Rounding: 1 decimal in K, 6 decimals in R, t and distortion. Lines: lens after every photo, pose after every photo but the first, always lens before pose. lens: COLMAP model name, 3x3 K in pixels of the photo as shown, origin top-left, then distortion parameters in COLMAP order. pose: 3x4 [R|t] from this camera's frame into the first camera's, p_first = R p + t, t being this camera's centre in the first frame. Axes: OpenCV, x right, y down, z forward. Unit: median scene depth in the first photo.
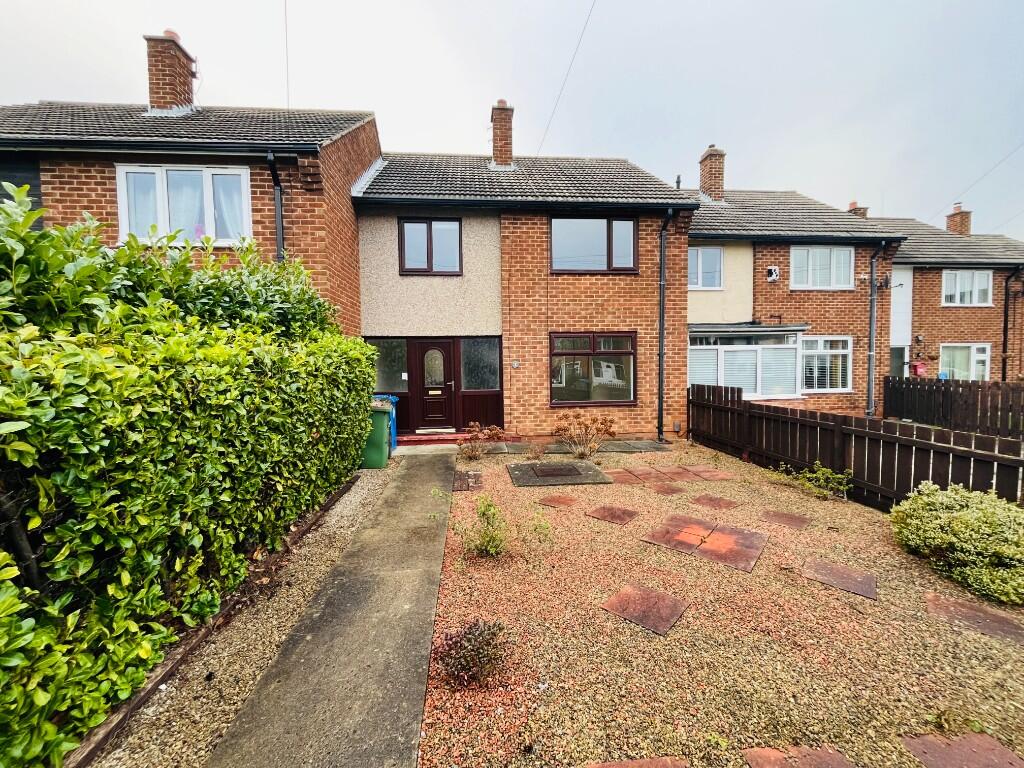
lens RADIAL K [[413.5, 0, 508.8], [0, 413.5, 384.8], [0, 0, 1]] dist [-0.003346, 0.000042]
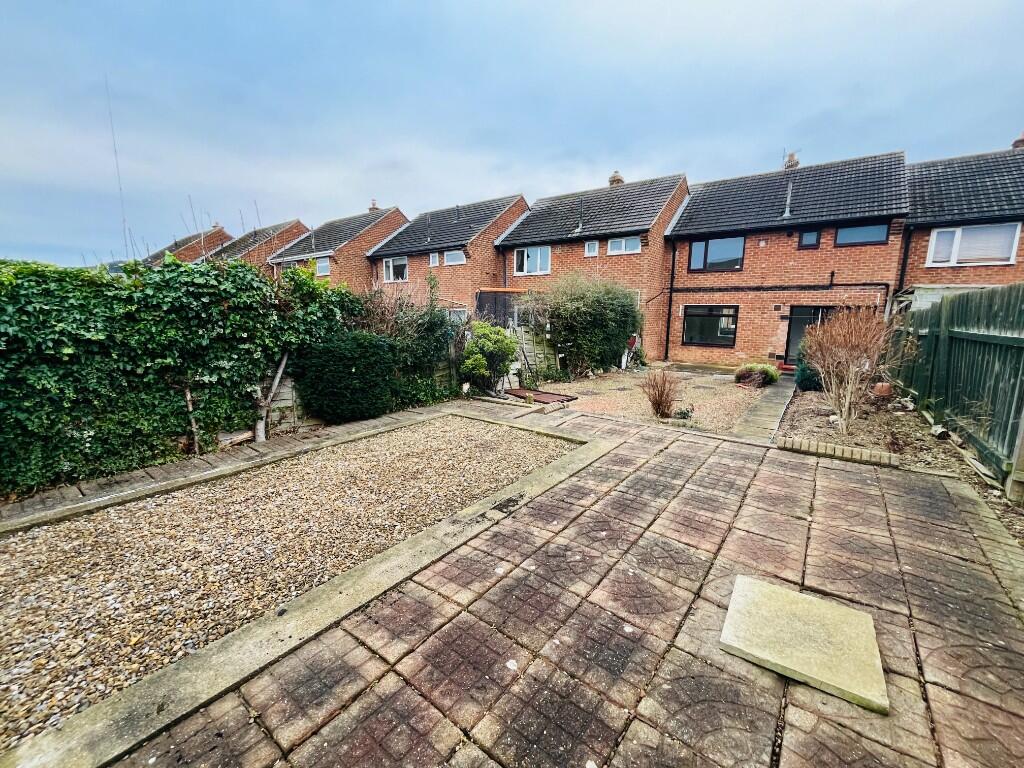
lens RADIAL K [[413.5, 0, 508.8], [0, 413.5, 384.8], [0, 0, 1]] dist [-0.003346, 0.000042]
pose [[0.744180, 0.127350, -0.655727, 0.699123], [-0.052982, 0.989819, 0.132105, 0.045475], [0.665875, -0.063568, 0.743351, -1.562883]]
